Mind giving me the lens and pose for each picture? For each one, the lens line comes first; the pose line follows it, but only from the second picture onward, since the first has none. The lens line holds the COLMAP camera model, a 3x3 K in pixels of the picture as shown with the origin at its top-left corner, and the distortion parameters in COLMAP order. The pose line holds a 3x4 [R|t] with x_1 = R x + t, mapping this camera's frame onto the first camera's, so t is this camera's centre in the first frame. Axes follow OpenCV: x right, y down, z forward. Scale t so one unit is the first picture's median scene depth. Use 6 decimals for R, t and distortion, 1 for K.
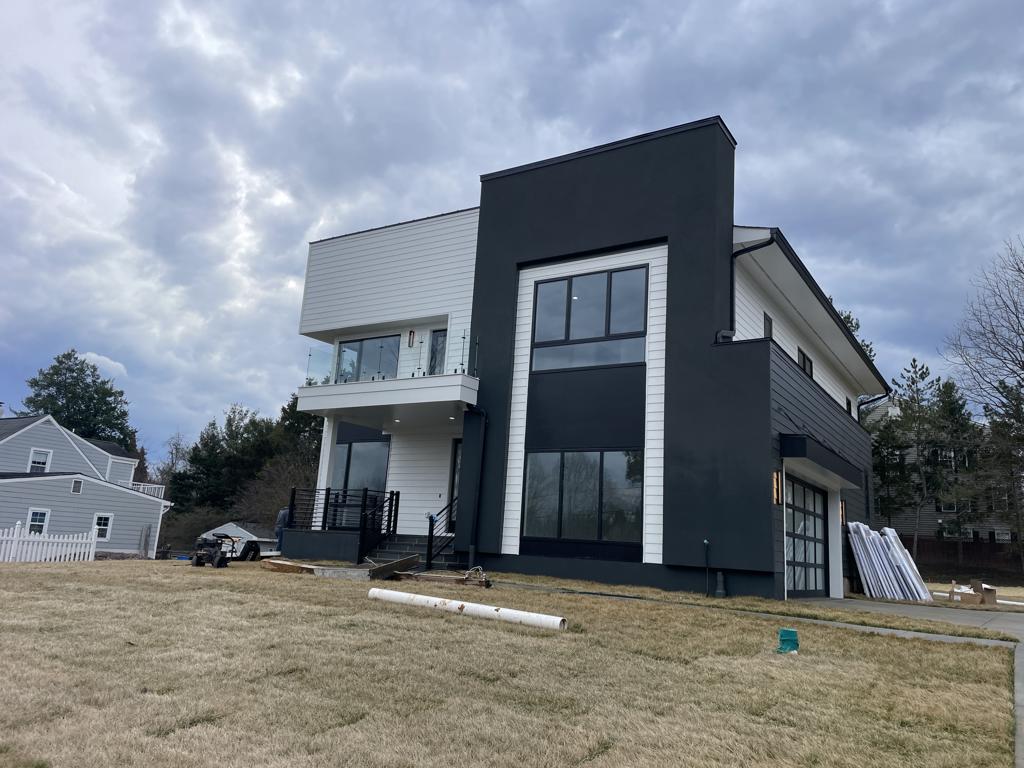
lens RADIAL K [[778.3, 0, 509.2], [0, 778.3, 381.1], [0, 0, 1]] dist [0.064765, -0.073721]
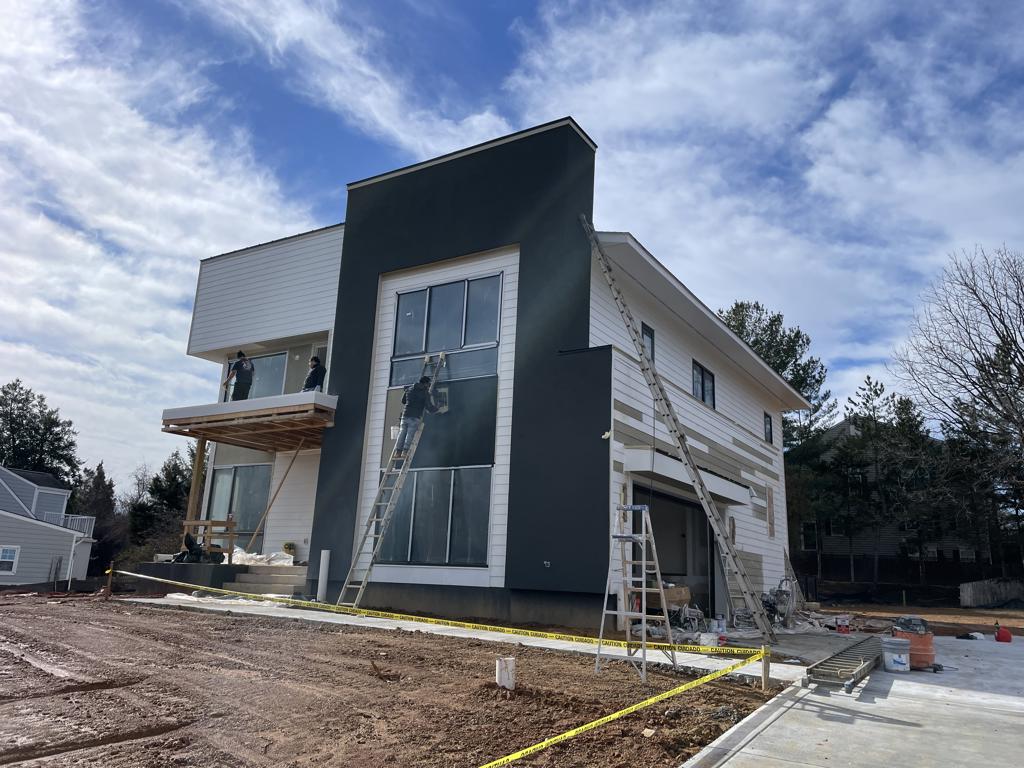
lens RADIAL K [[778.3, 0, 511.0], [0, 778.3, 381.6], [0, 0, 1]] dist [0.064765, -0.073721]
pose [[0.999828, -0.014436, 0.011627, 0.060339], [0.014812, 0.999348, -0.032941, 0.005642], [-0.011144, 0.033108, 0.999390, 0.017871]]
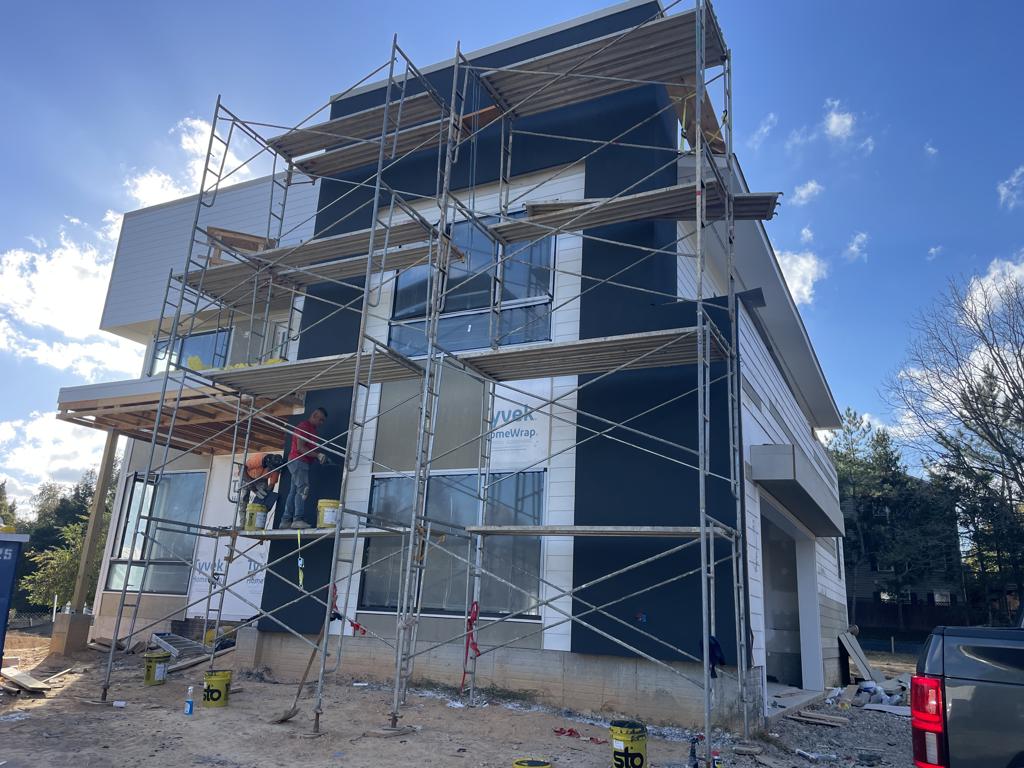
lens RADIAL K [[778.3, 0, 507.8], [0, 778.3, 386.5], [0, 0, 1]] dist [0.064765, -0.073721]
pose [[0.995830, 0.021448, 0.088671, 0.027011], [-0.015392, 0.997537, -0.068429, 0.020709], [-0.089920, 0.066779, 0.993708, 0.115153]]
